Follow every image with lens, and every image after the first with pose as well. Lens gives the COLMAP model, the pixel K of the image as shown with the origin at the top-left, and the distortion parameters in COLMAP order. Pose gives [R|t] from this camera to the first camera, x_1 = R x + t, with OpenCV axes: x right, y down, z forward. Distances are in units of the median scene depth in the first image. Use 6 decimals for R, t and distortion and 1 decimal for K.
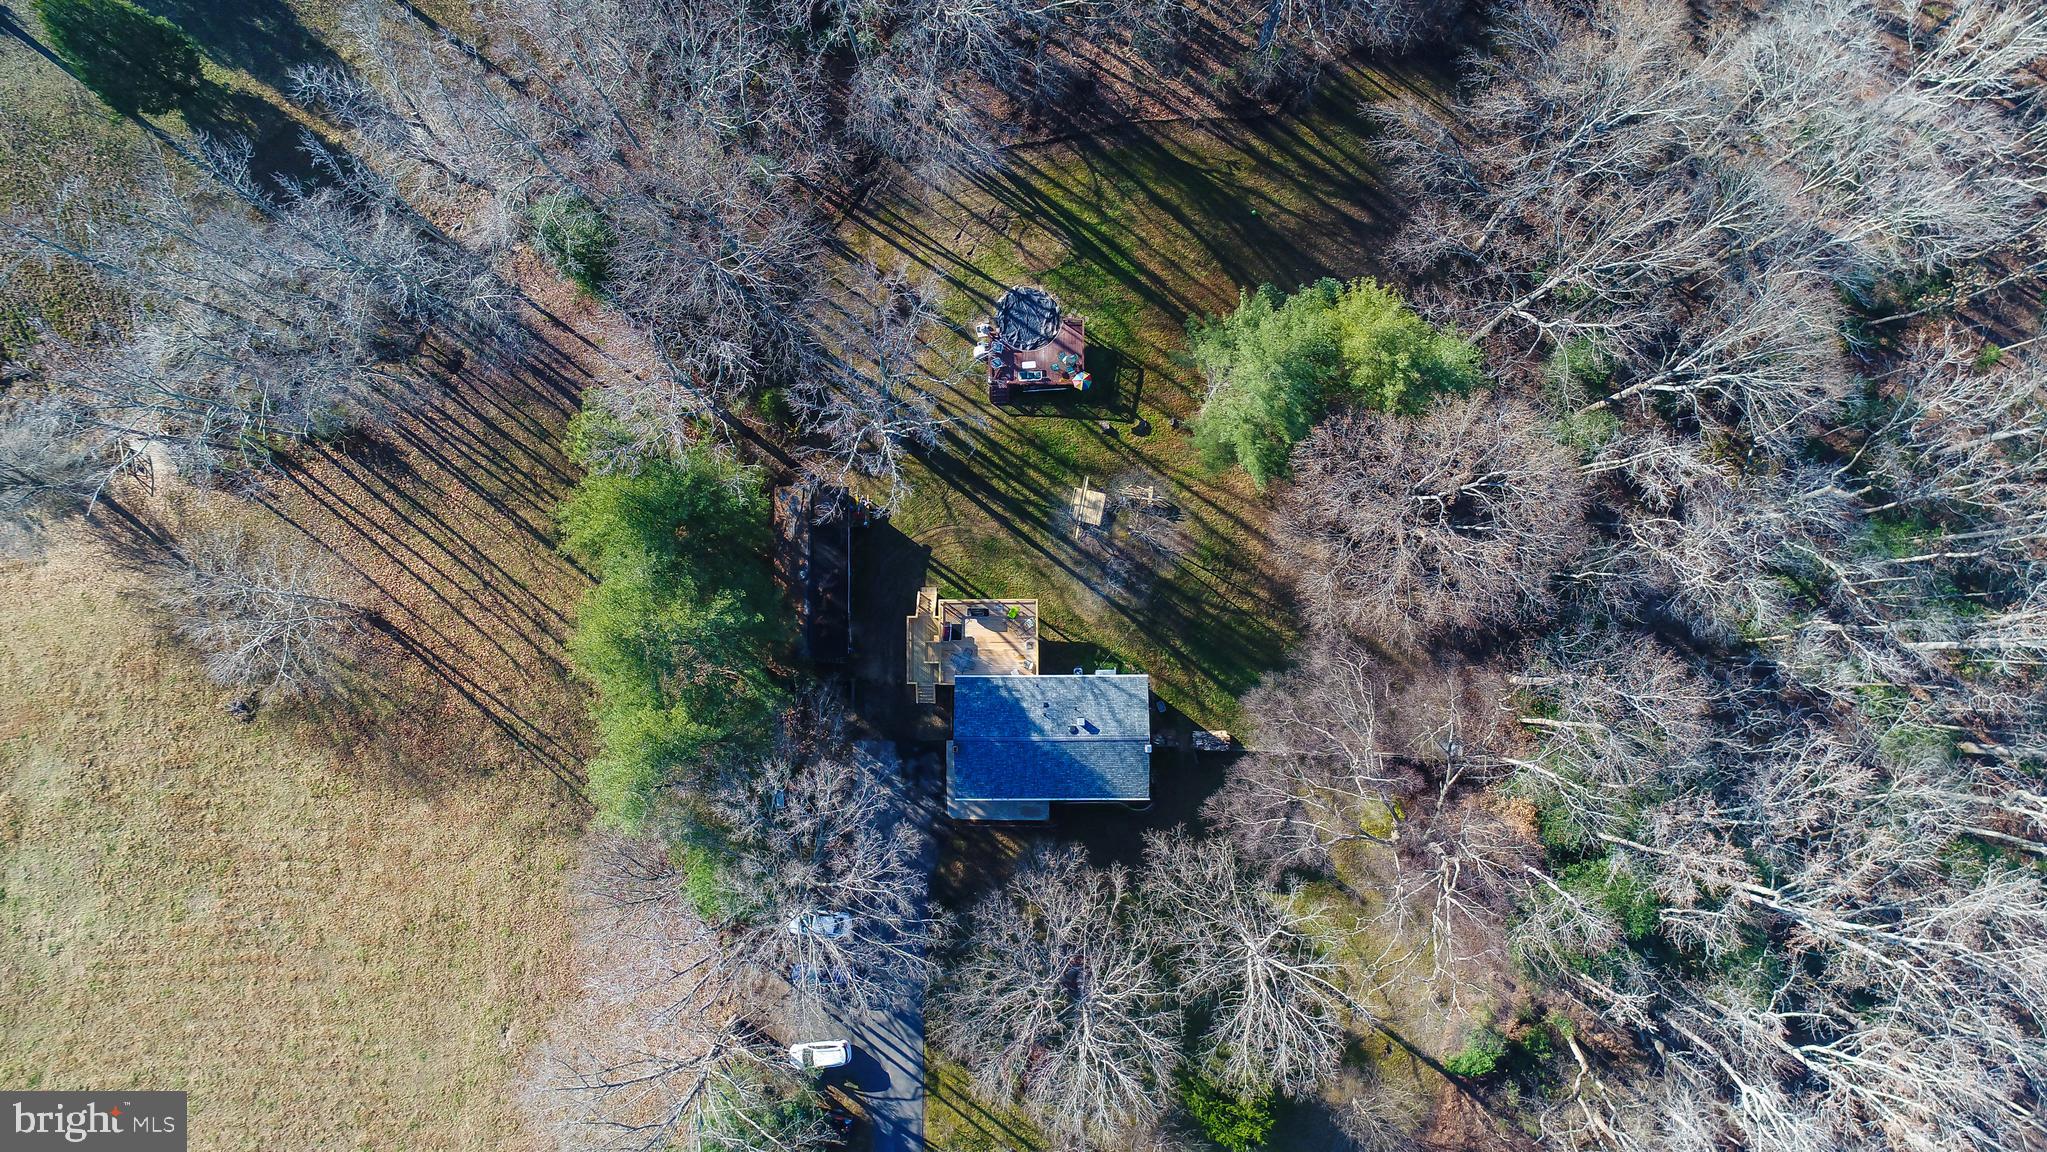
lens RADIAL K [[1389.7, 0, 1019.5], [0, 1389.7, 590.4], [0, 0, 1]] dist [0.001956, 0.002159]
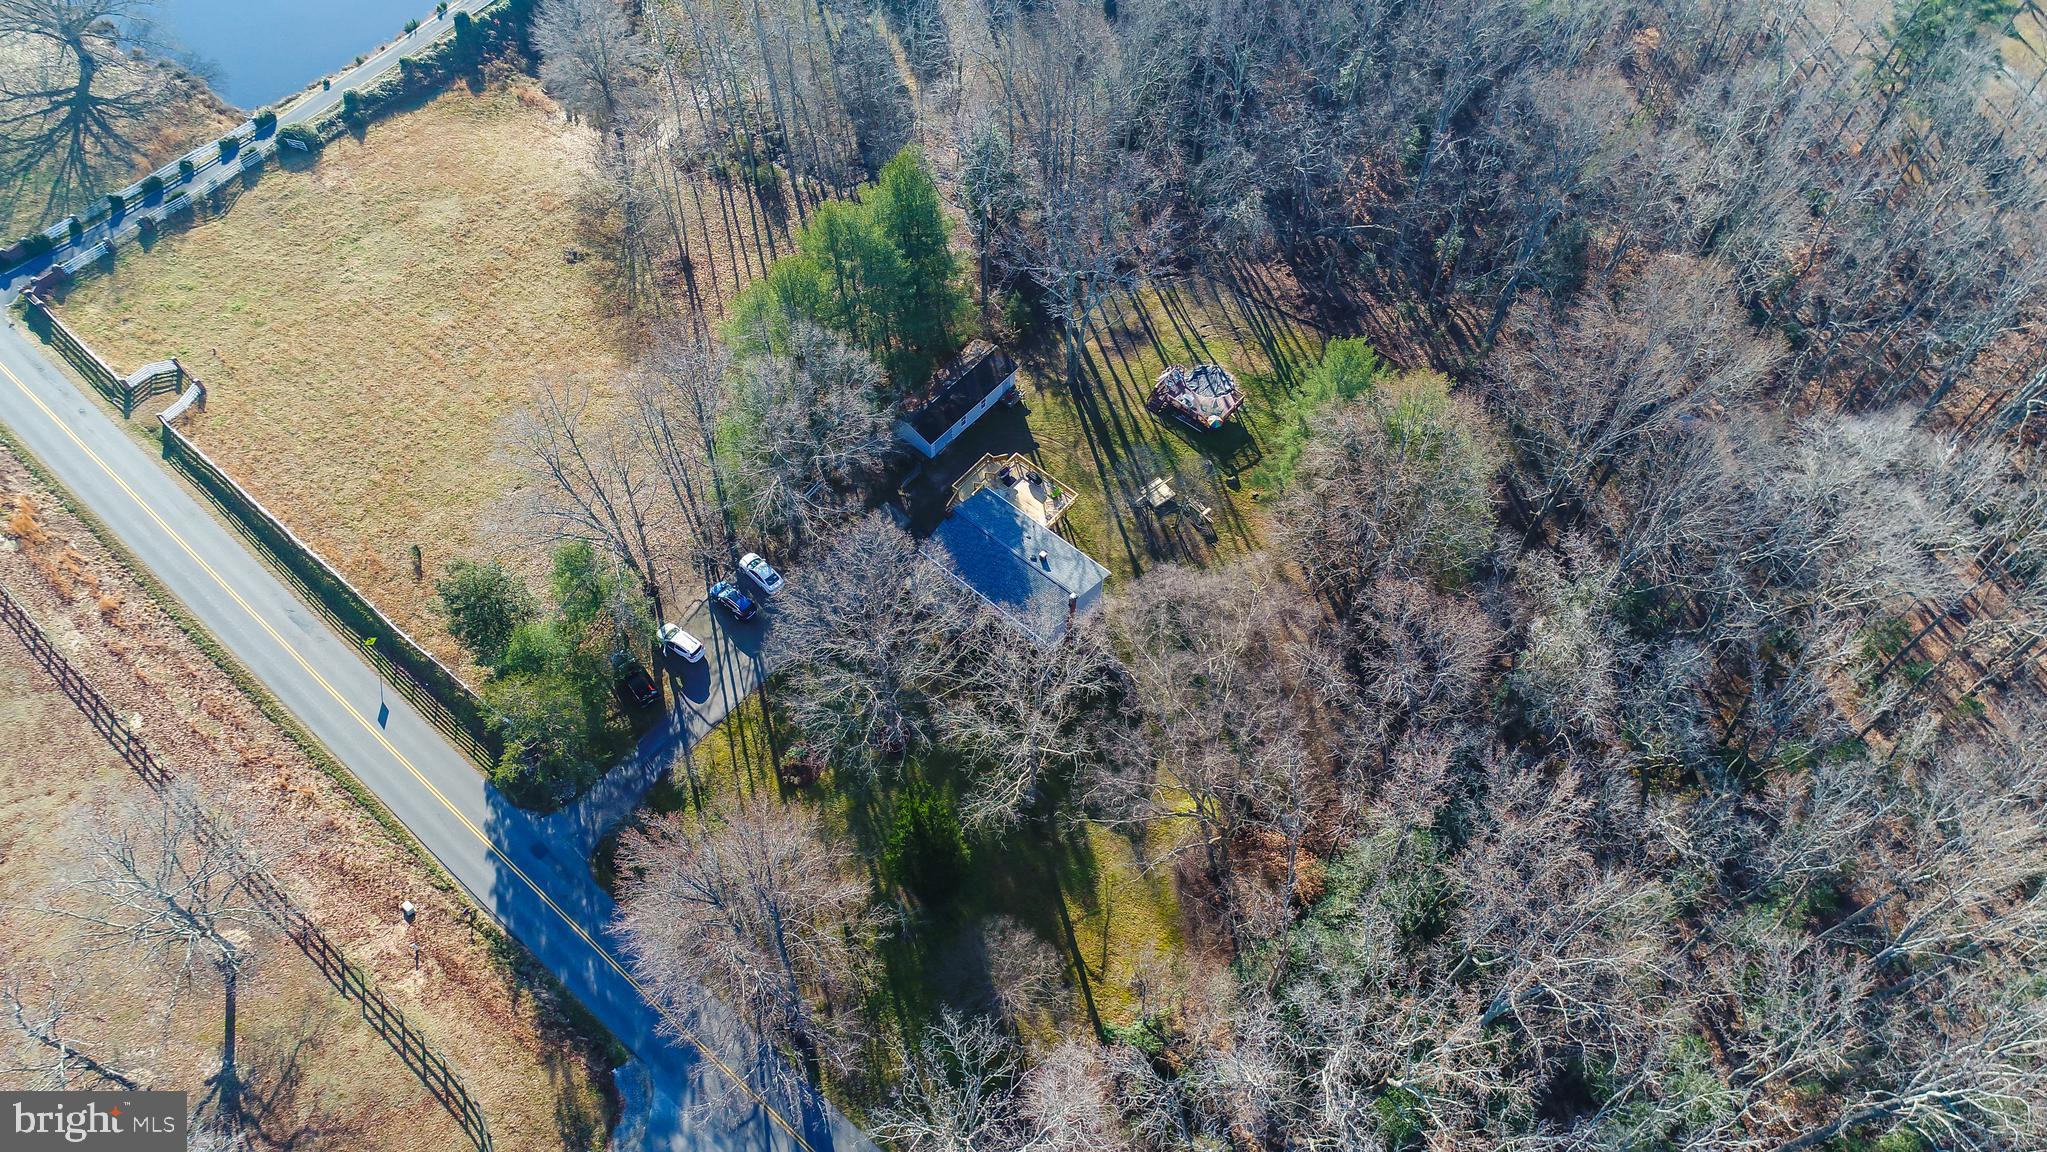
lens RADIAL K [[1389.7, 0, 1017.3], [0, 1389.7, 578.3], [0, 0, 1]] dist [0.001956, 0.002159]
pose [[0.761949, 0.559042, -0.326965, 0.392986], [-0.647637, 0.656876, -0.386109, 0.538614], [-0.001076, 0.505949, 0.862562, -0.010952]]
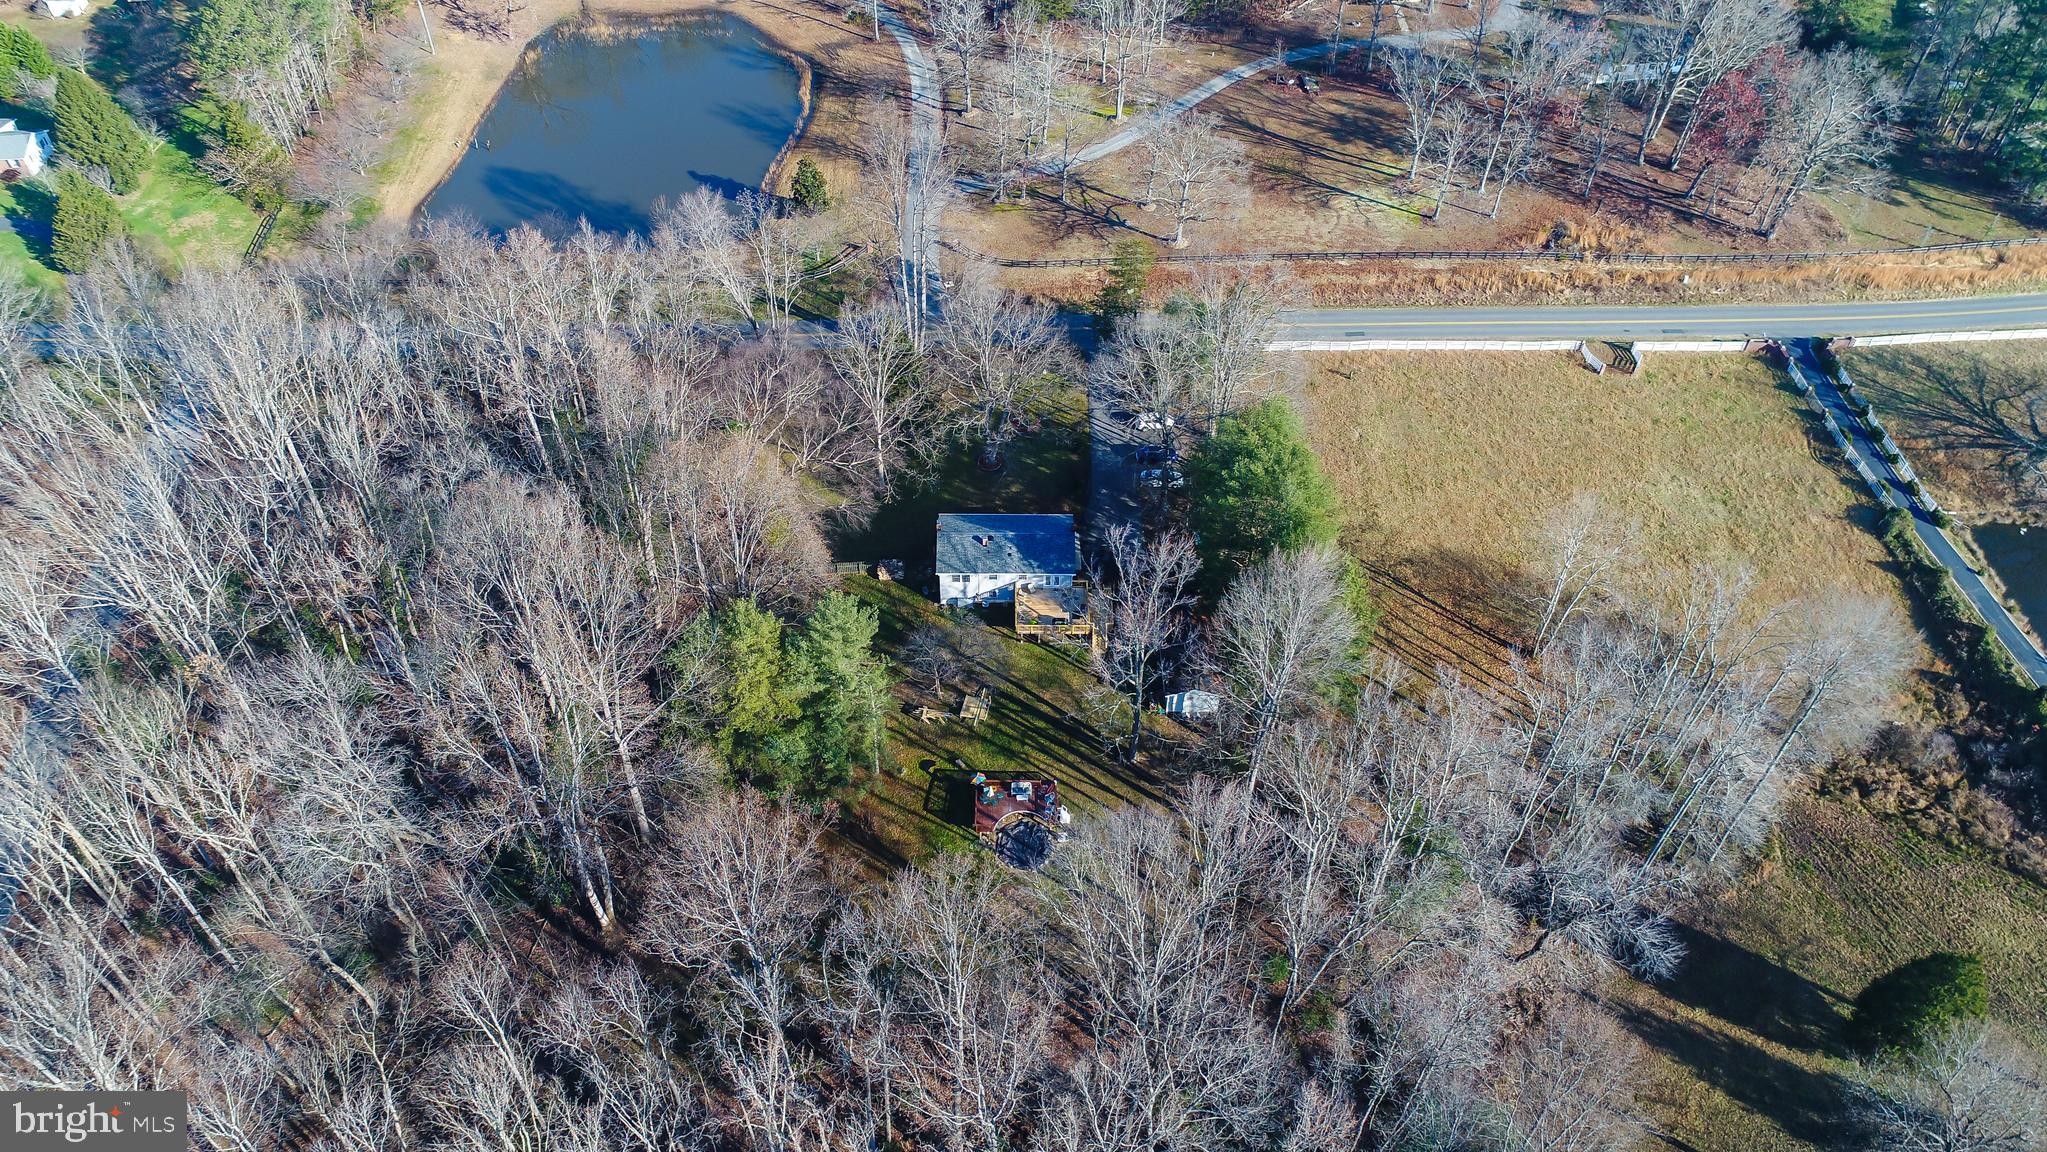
lens RADIAL K [[1389.7, 0, 1021.3], [0, 1389.7, 580.2], [0, 0, 1]] dist [0.001956, 0.002159]
pose [[-0.999980, 0.004761, 0.004095, 0.001543], [-0.000202, -0.676172, 0.736744, -0.903812], [0.006276, 0.736729, 0.676159, 0.067457]]
